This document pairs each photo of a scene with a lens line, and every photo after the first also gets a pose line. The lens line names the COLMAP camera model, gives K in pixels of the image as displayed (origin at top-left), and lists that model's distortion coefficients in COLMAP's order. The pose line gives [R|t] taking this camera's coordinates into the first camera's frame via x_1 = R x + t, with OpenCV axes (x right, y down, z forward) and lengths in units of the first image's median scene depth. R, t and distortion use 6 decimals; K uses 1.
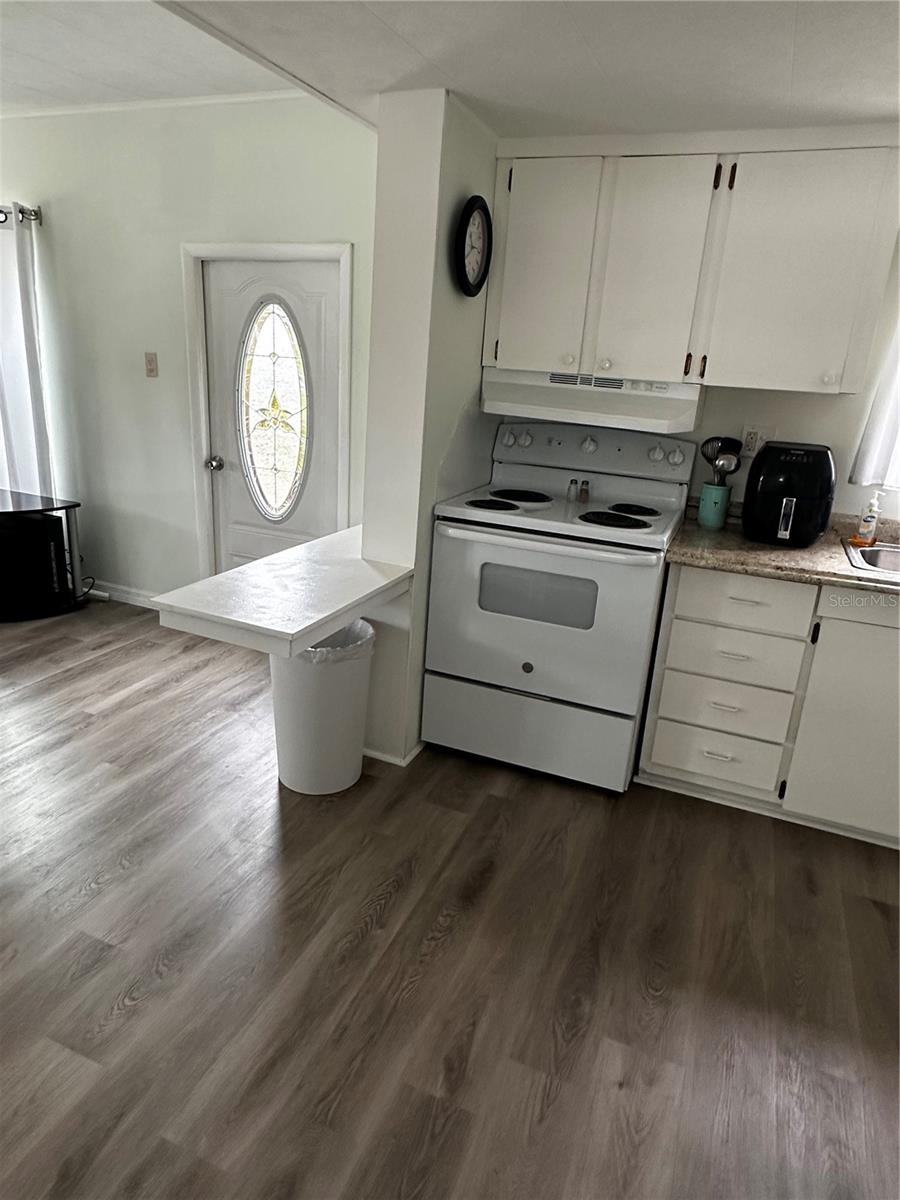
lens RADIAL K [[746.1, 0, 438.9], [0, 746.1, 597.5], [0, 0, 1]] dist [0.000359, -0.000767]
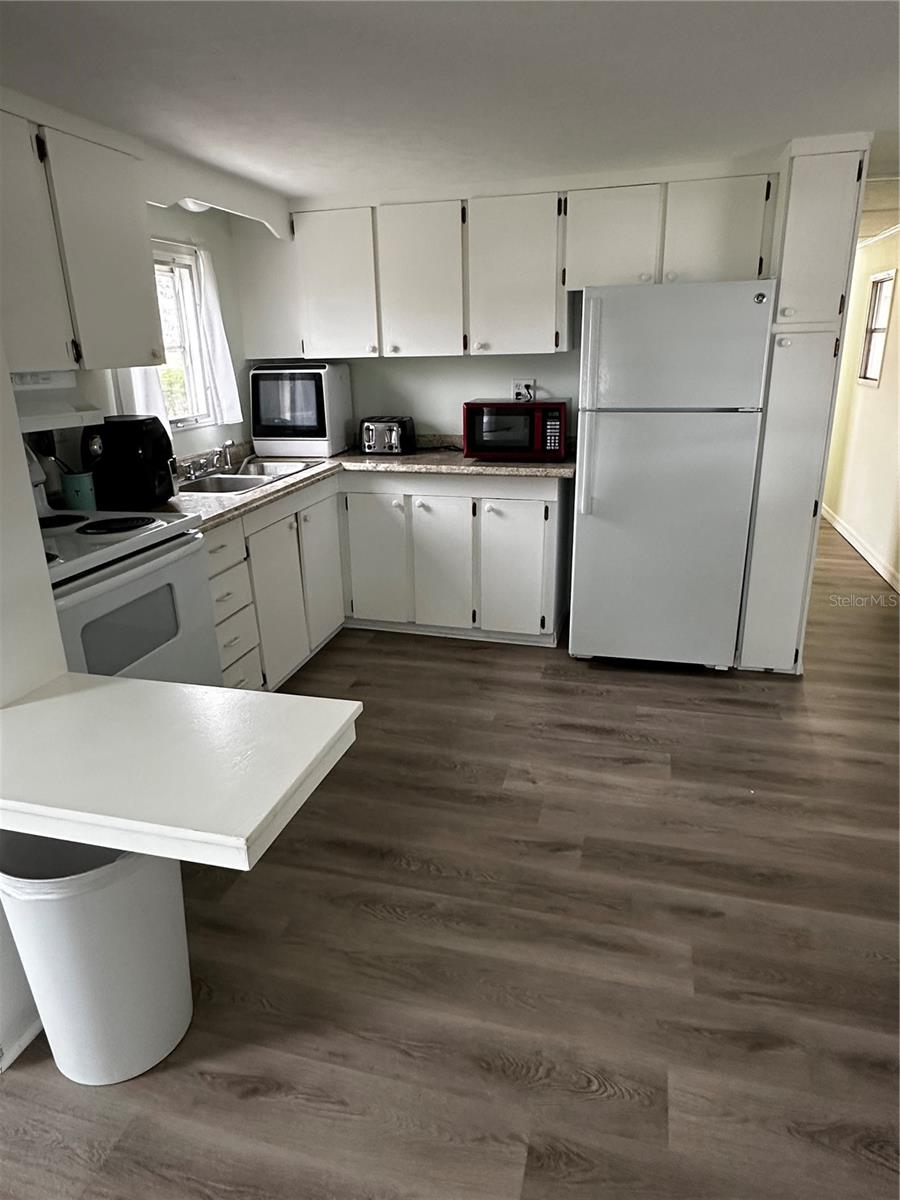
lens RADIAL K [[746.1, 0, 439.0], [0, 746.1, 595.8], [0, 0, 1]] dist [0.000359, -0.000767]
pose [[-0.136125, -0.363728, 0.921505, -0.785683], [0.327401, 0.861385, 0.388361, -0.290363], [-0.935029, 0.354567, 0.001828, 0.757194]]
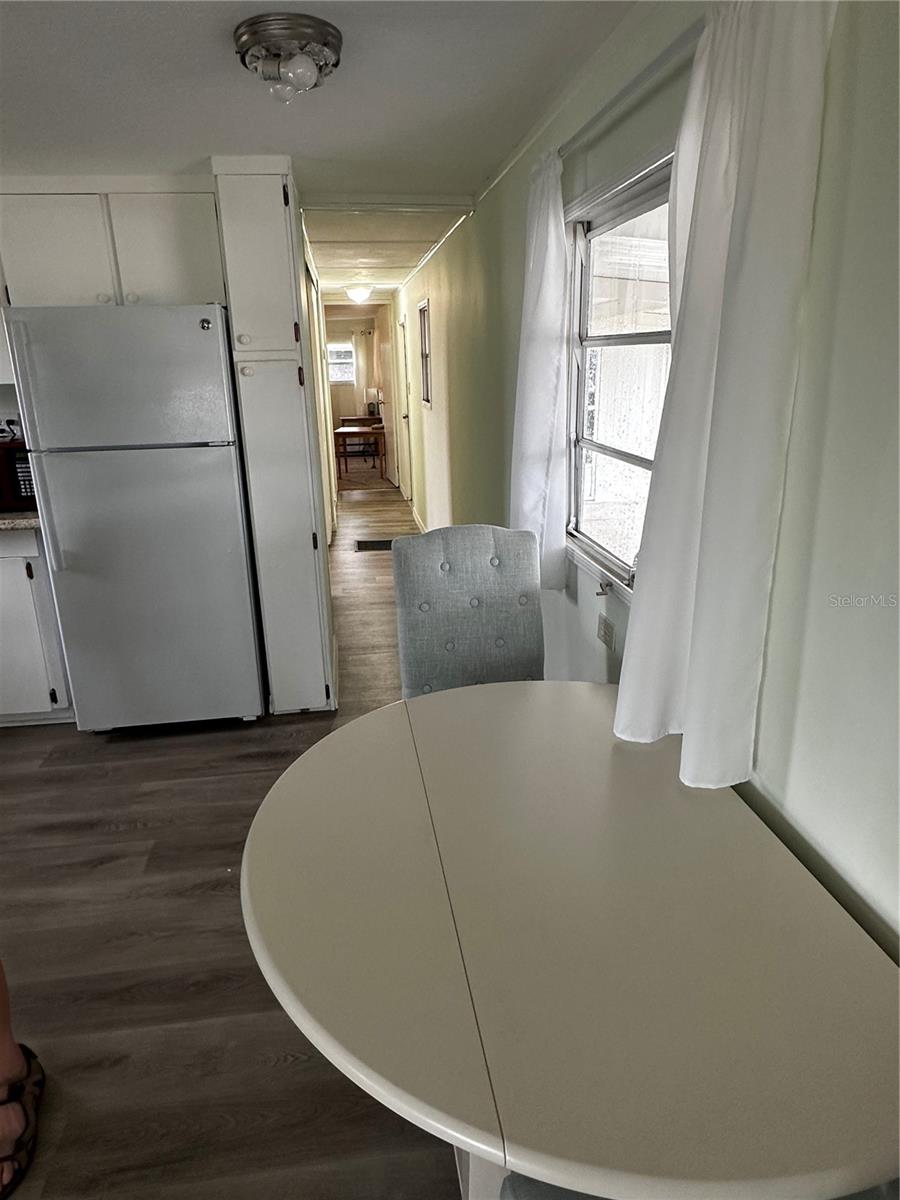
lens RADIAL K [[746.1, 0, 440.2], [0, 746.1, 597.0], [0, 0, 1]] dist [0.000359, -0.000767]
pose [[-0.511231, -0.301245, 0.804919, -0.767830], [0.268939, 0.833450, 0.482735, -0.160818], [-0.816281, 0.463263, -0.345069, 0.361571]]
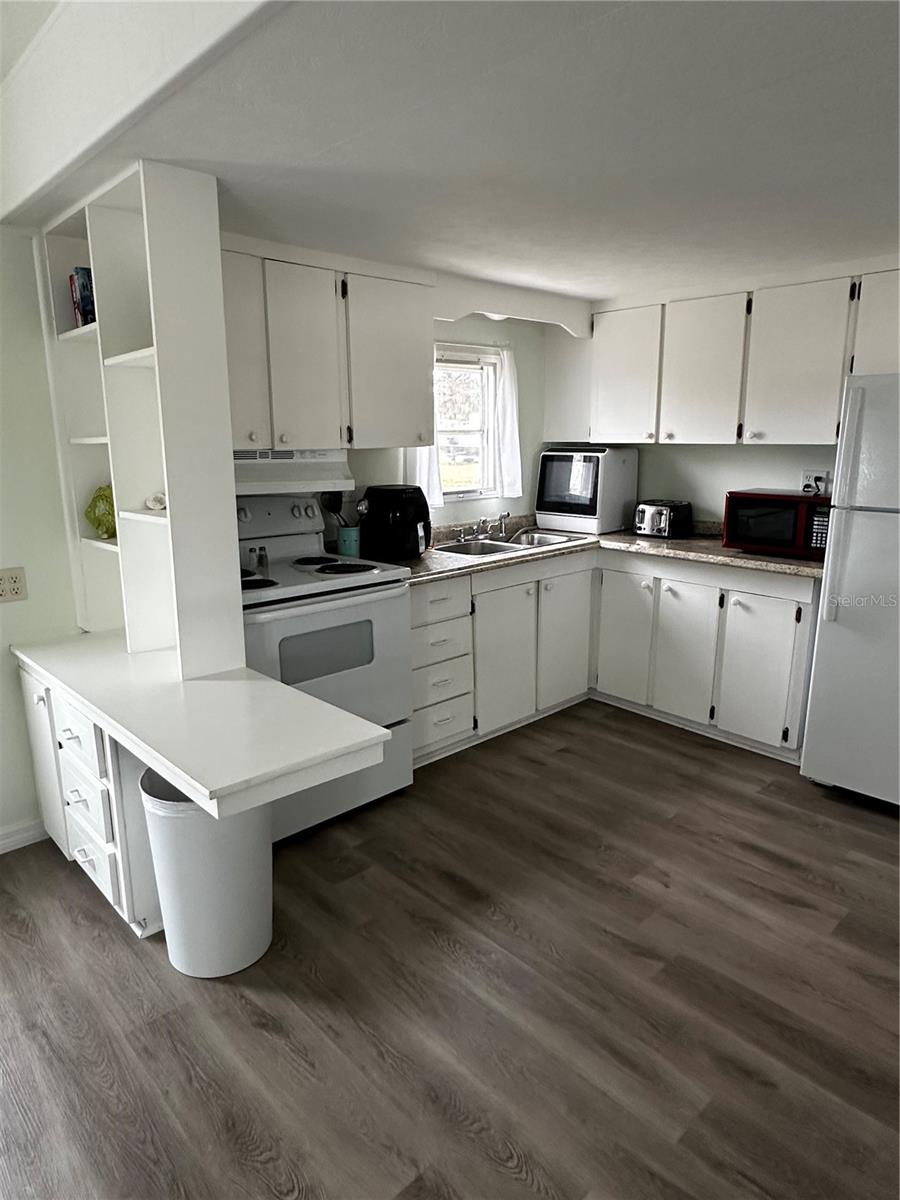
lens RADIAL K [[746.1, 0, 442.1], [0, 746.1, 597.7], [0, 0, 1]] dist [0.000359, -0.000767]
pose [[0.404880, -0.255230, 0.878026, -0.833671], [0.315549, 0.940262, 0.127814, -0.184411], [-0.858197, 0.225311, 0.461231, 0.398648]]
